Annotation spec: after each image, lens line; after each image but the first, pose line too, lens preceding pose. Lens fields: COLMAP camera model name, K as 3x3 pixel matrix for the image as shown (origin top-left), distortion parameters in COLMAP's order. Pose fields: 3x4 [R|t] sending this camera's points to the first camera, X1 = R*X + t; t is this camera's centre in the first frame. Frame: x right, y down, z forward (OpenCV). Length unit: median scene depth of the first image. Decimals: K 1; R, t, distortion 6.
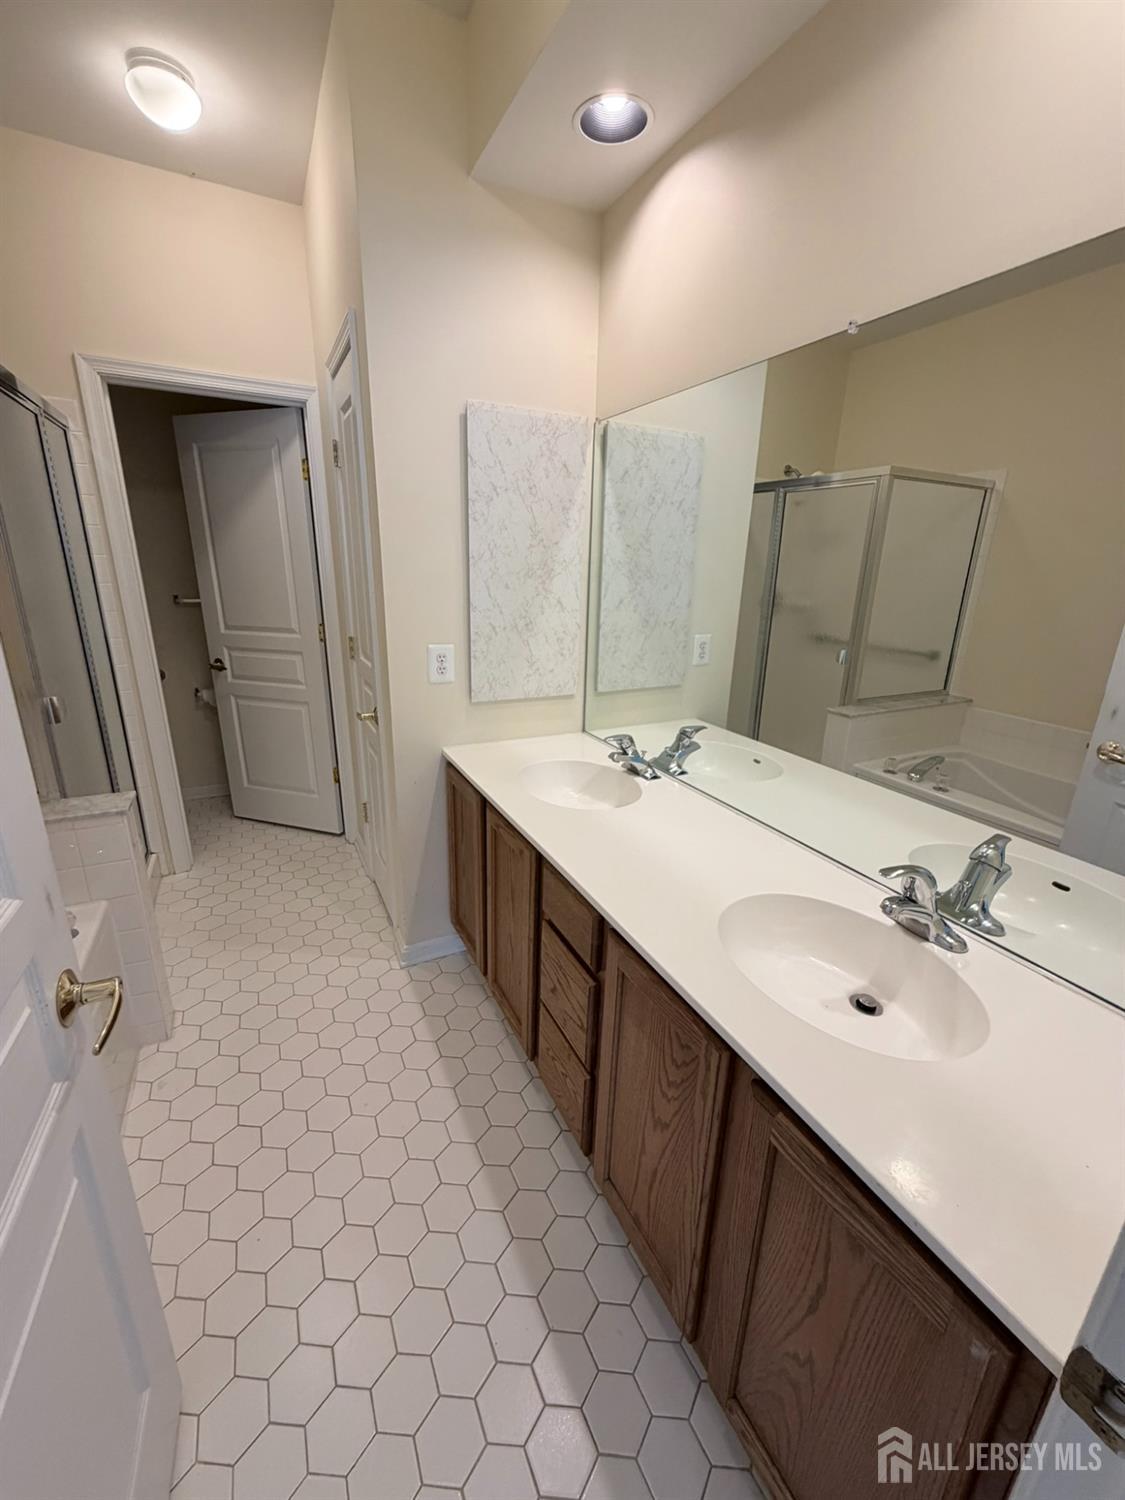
lens RADIAL K [[599.1, 0, 561.5], [0, 599.1, 748.6], [0, 0, 1]] dist [-0.001650, 0.000615]
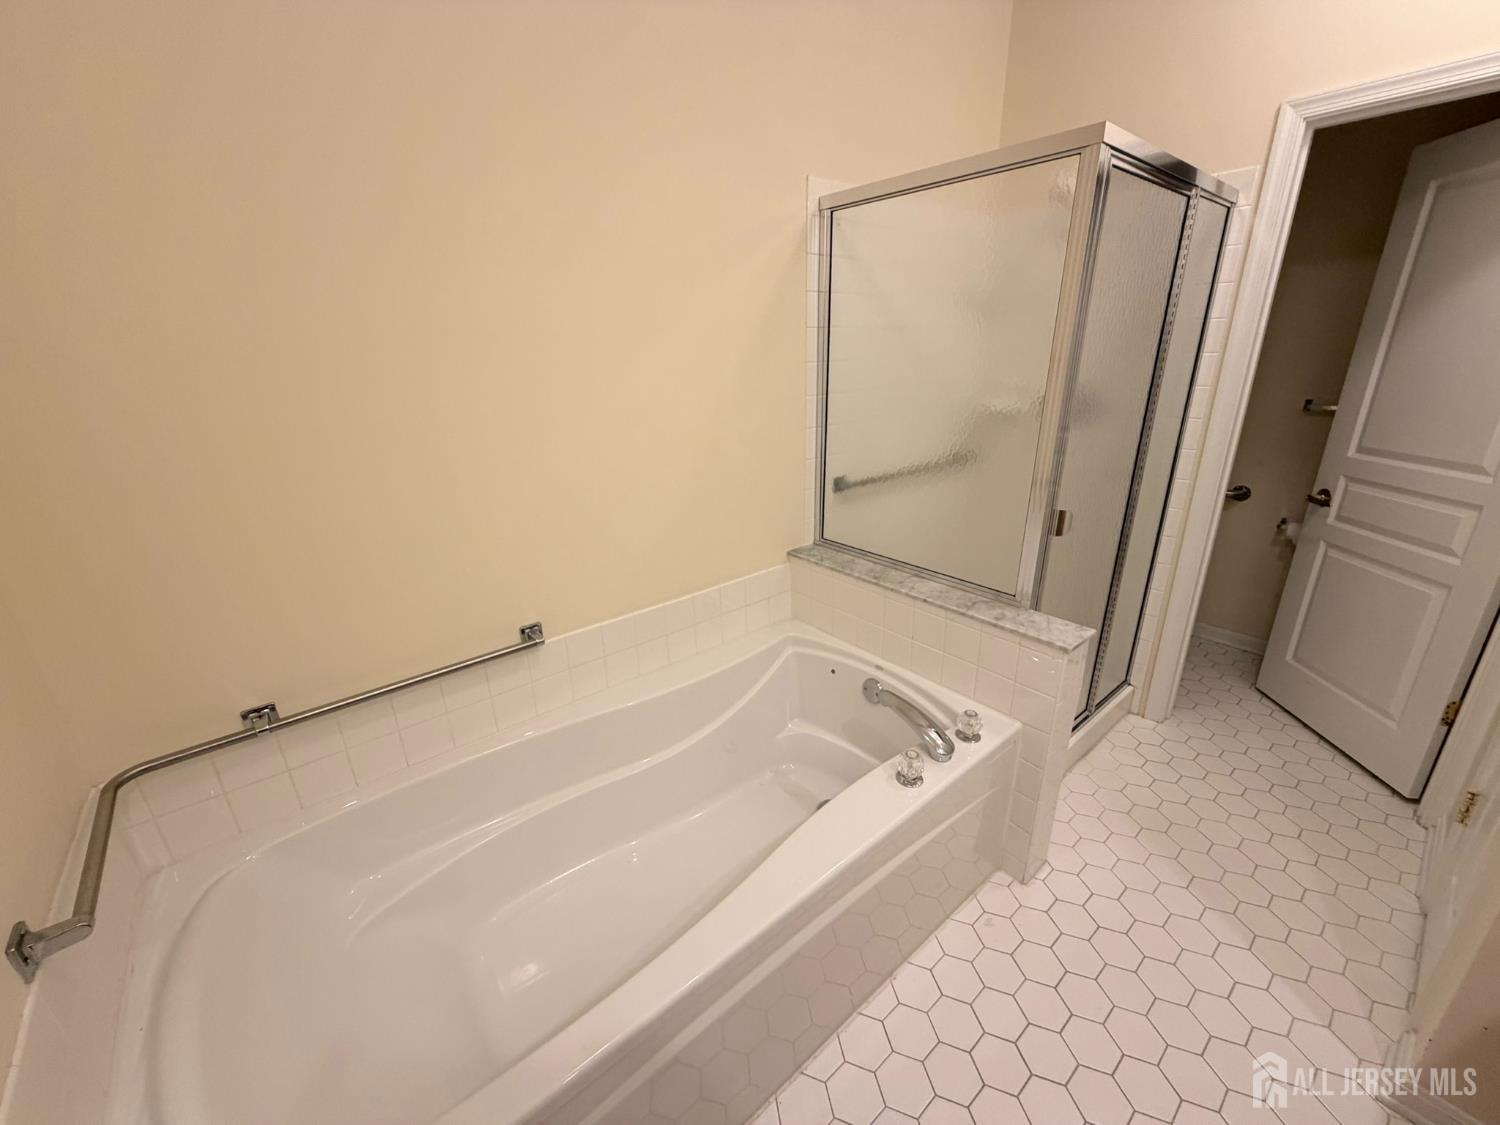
lens RADIAL K [[599.1, 0, 749.4], [0, 599.1, 562.9], [0, 0, 1]] dist [-0.001650, 0.000615]
pose [[0.222569, 0.301150, -0.927239, -0.023603], [-0.263734, 0.934232, 0.240116, -0.058581], [0.938567, 0.191102, 0.287355, 0.148387]]
